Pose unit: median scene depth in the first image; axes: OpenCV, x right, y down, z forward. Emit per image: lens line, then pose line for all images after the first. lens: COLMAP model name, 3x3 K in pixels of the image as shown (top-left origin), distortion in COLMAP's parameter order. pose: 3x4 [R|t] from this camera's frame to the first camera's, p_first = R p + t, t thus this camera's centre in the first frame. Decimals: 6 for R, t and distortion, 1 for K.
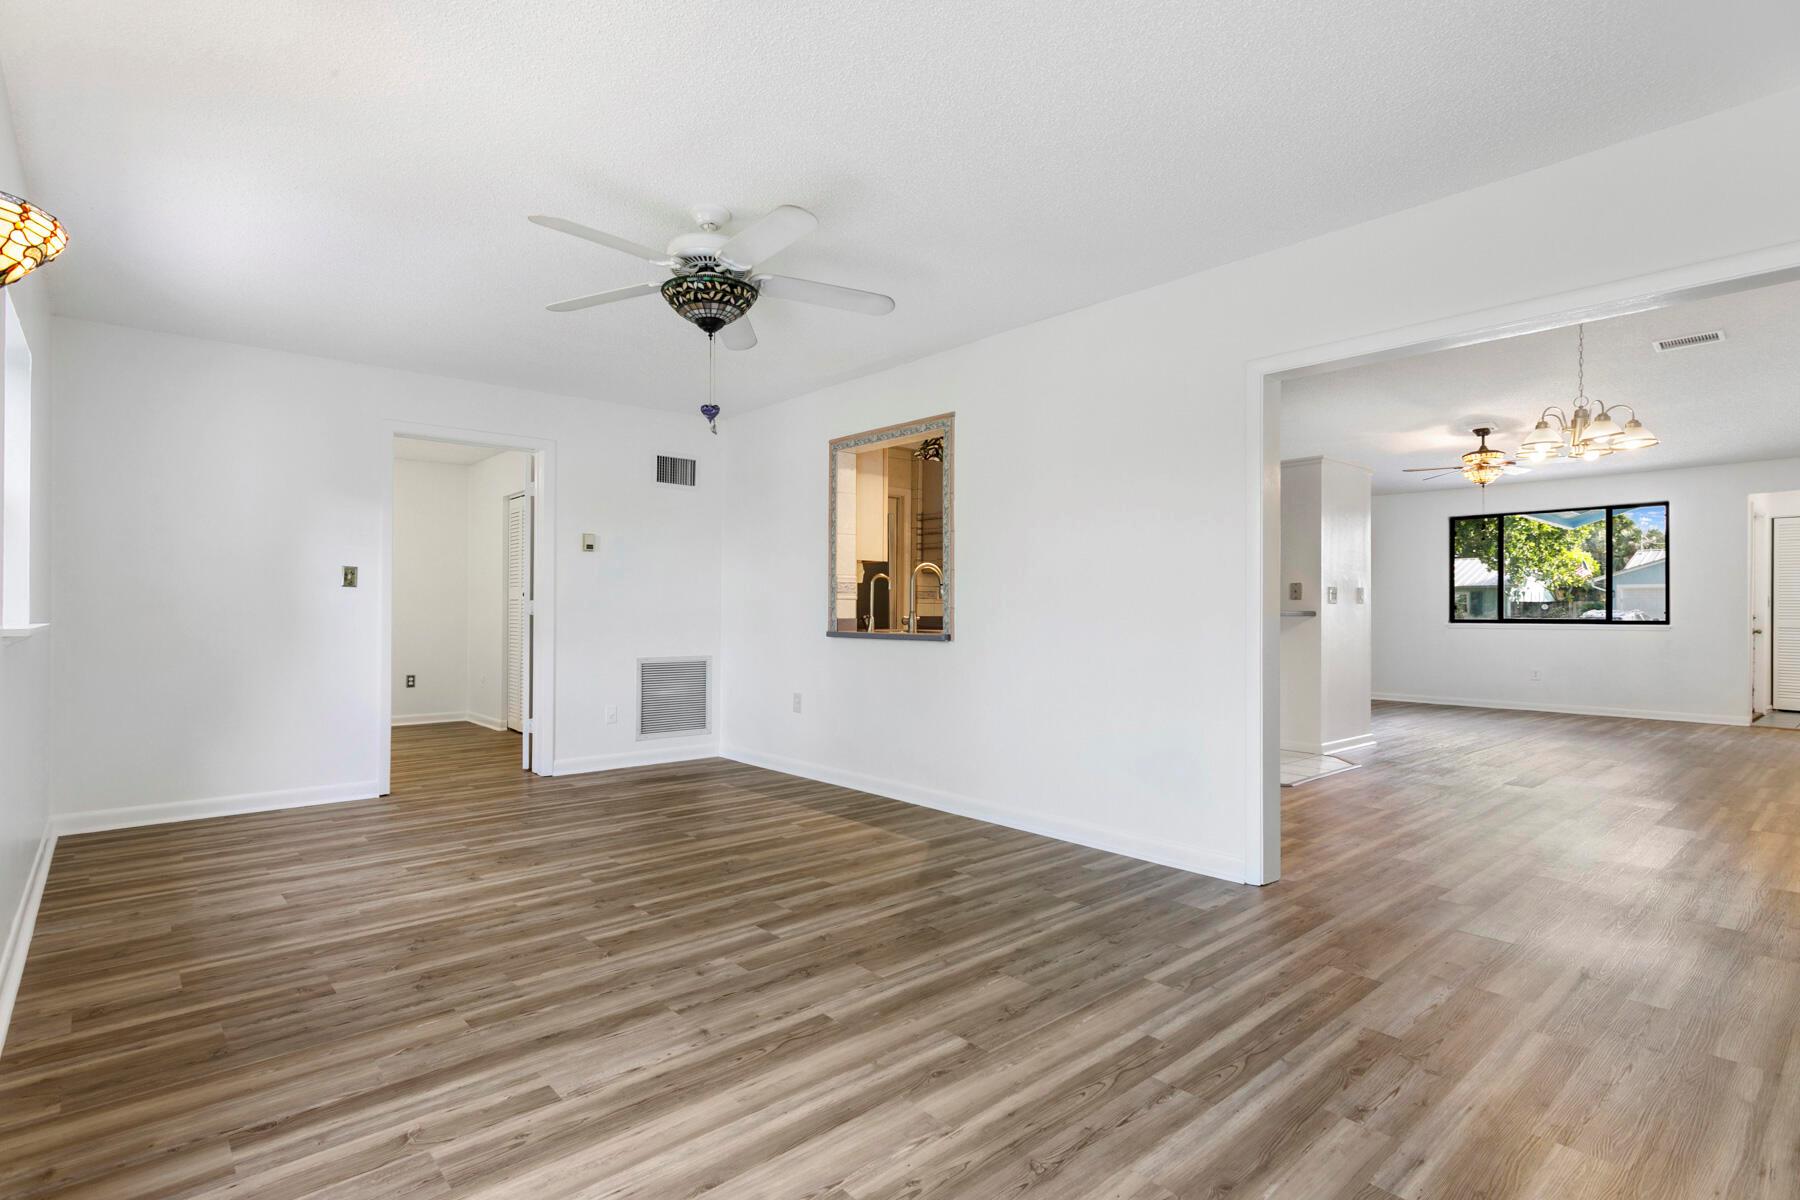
lens RADIAL K [[900.3, 0, 843.4], [0, 900.3, 604.5], [0, 0, 1]] dist [0.000671, 0.002995]
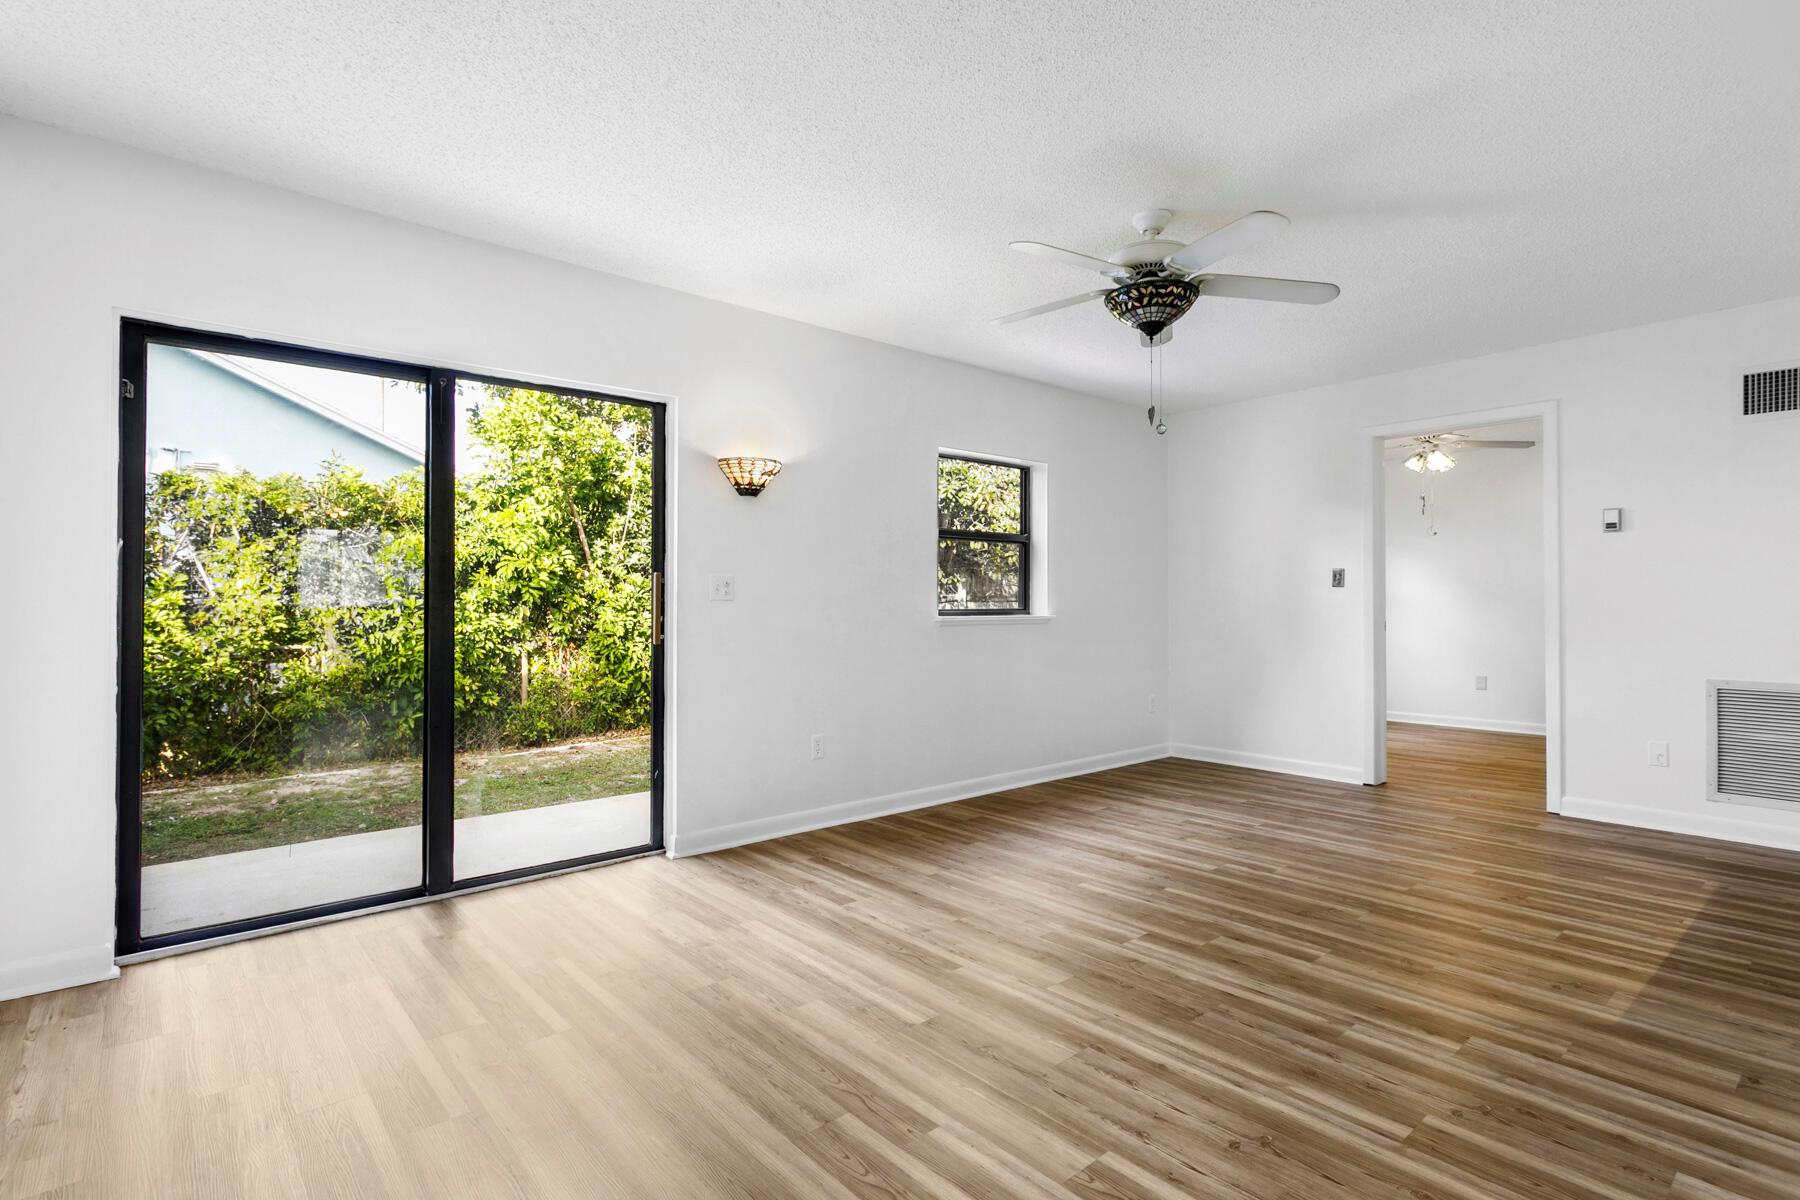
lens RADIAL K [[900.3, 0, 891.1], [0, 900.3, 600.1], [0, 0, 1]] dist [0.000671, 0.002995]
pose [[-0.008516, -0.005272, -0.999950, 0.808963], [0.005323, 0.999972, -0.005318, -0.001584], [0.999950, -0.005368, -0.008488, 0.667247]]
